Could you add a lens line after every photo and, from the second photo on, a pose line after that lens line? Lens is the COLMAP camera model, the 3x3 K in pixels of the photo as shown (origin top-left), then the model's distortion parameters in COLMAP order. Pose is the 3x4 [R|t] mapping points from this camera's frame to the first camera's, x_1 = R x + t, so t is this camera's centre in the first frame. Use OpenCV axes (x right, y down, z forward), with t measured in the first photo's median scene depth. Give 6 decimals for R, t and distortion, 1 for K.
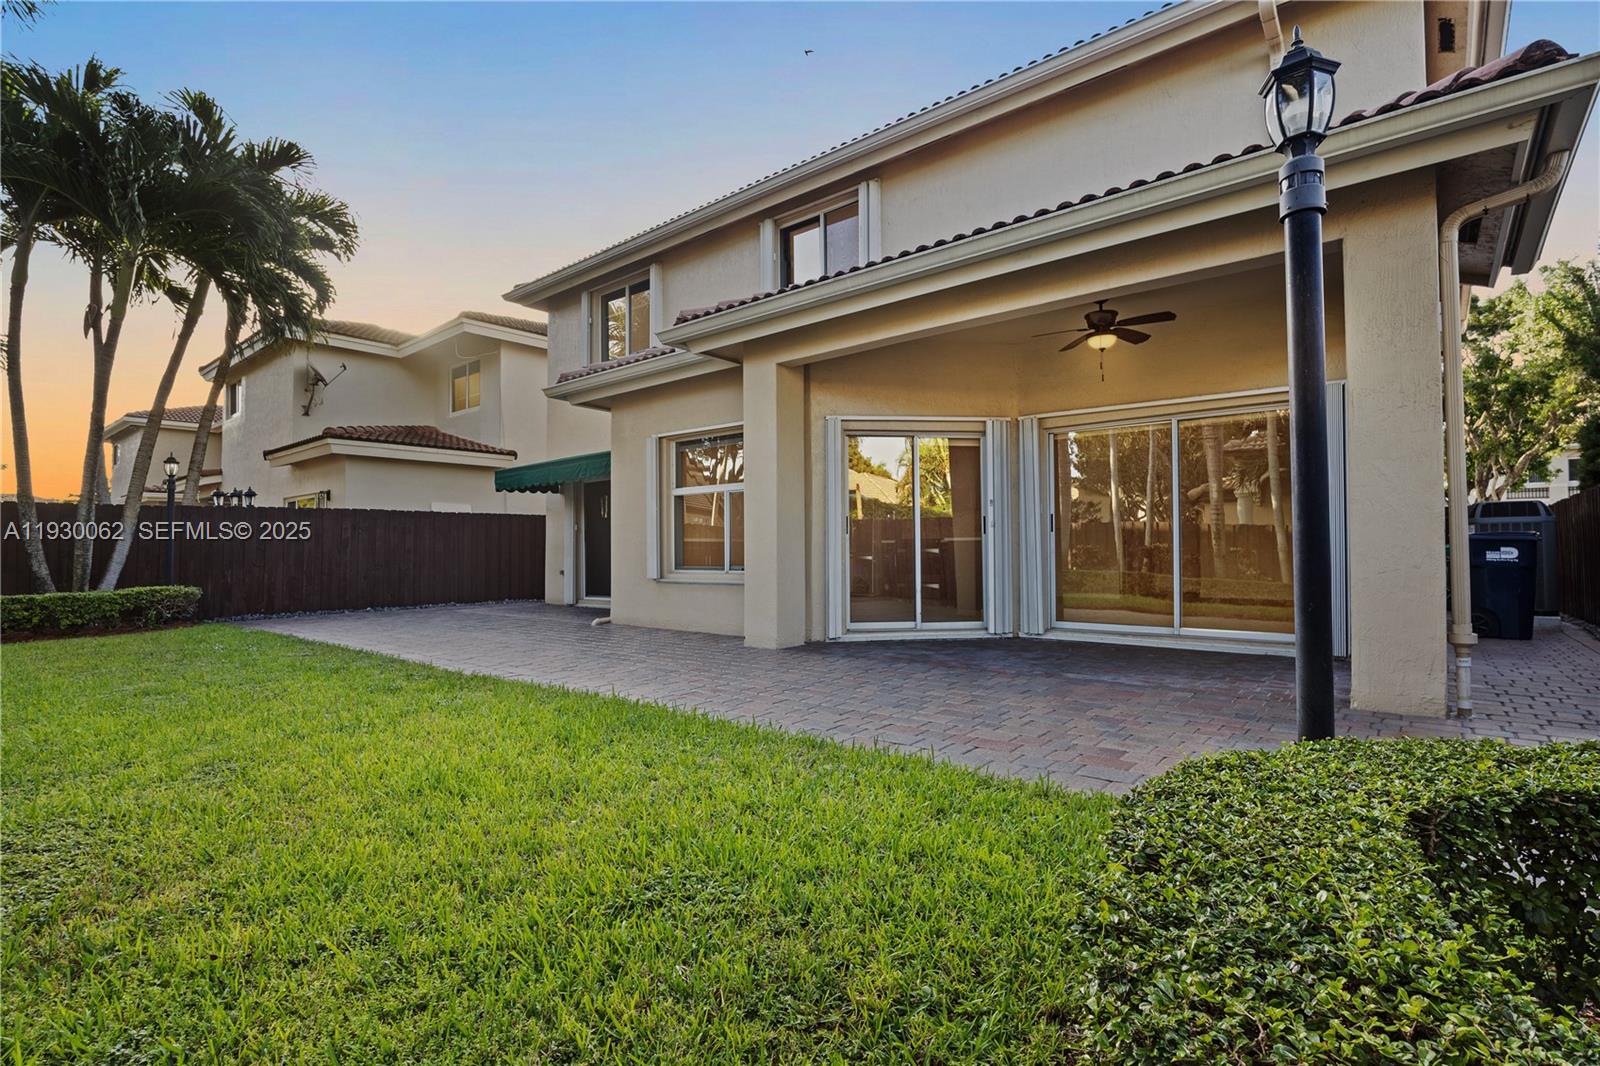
lens RADIAL K [[766.6, 0, 800.7], [0, 766.6, 518.1], [0, 0, 1]] dist [-0.025493, 0.000010]
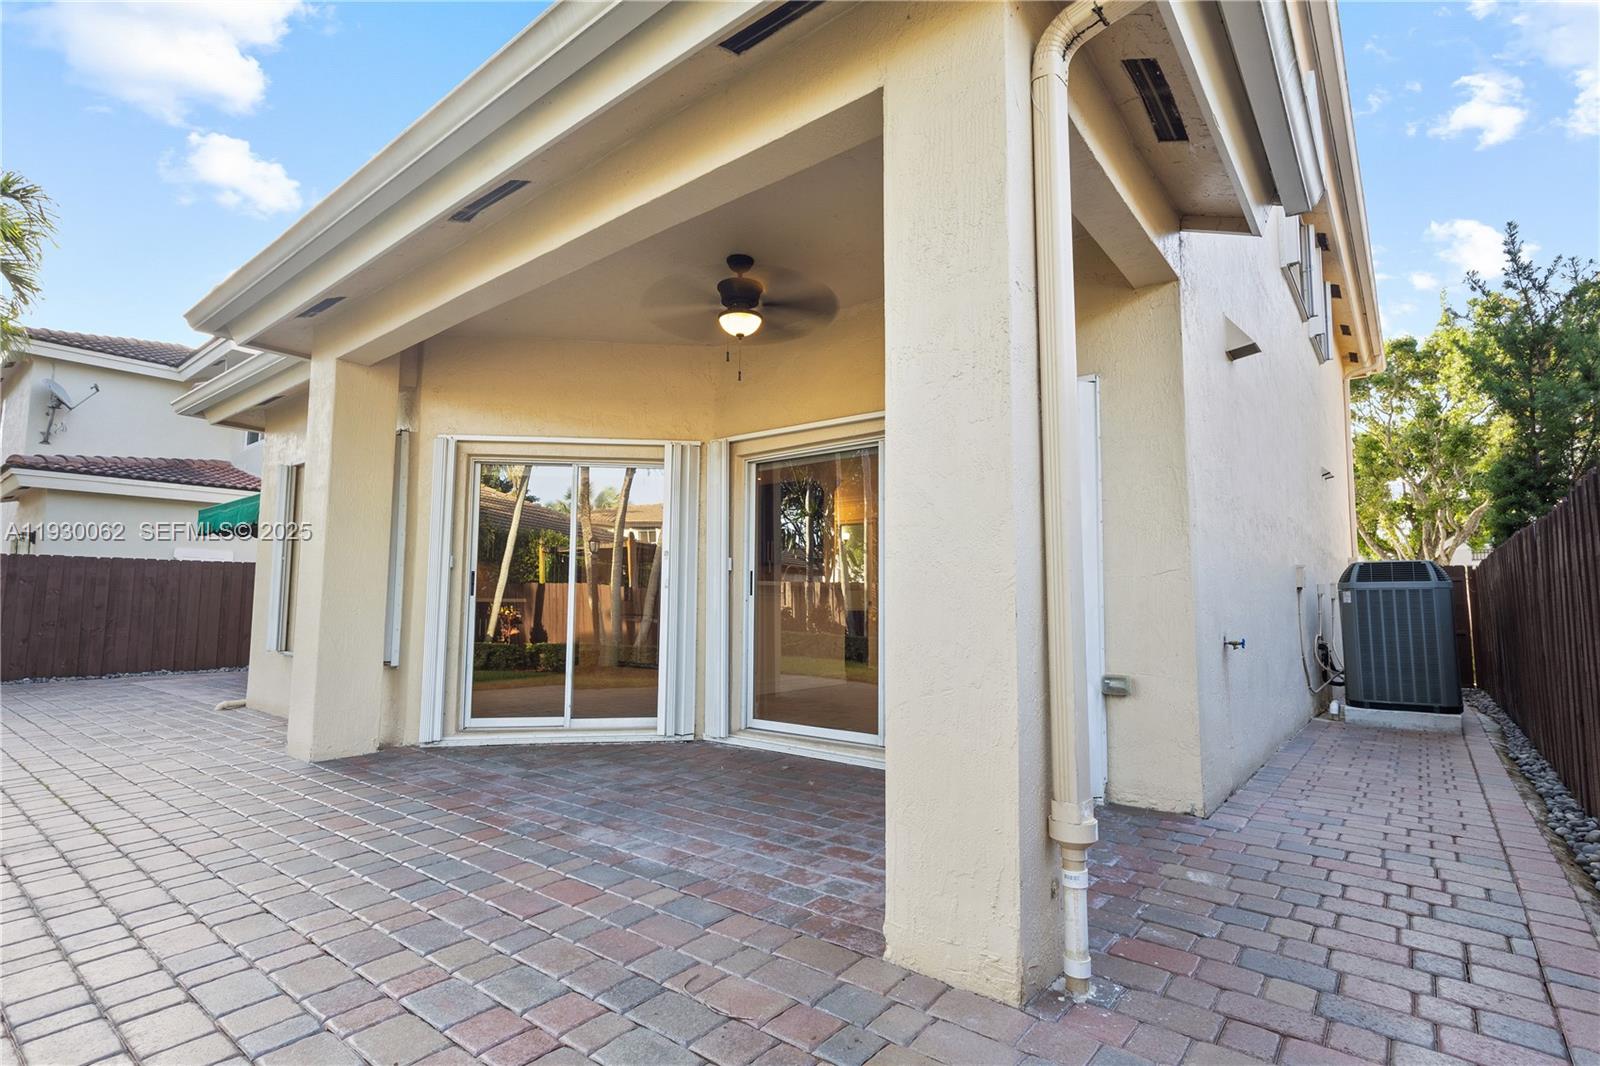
lens RADIAL K [[774.3, 0, 806.7], [0, 774.3, 518.2], [0, 0, 1]] dist [-0.009855, -0.000053]
pose [[0.999521, 0.014065, 0.027557, 0.331871], [-0.012123, 0.997513, -0.069431, -0.004717], [-0.028465, 0.069064, 0.997206, 0.229448]]
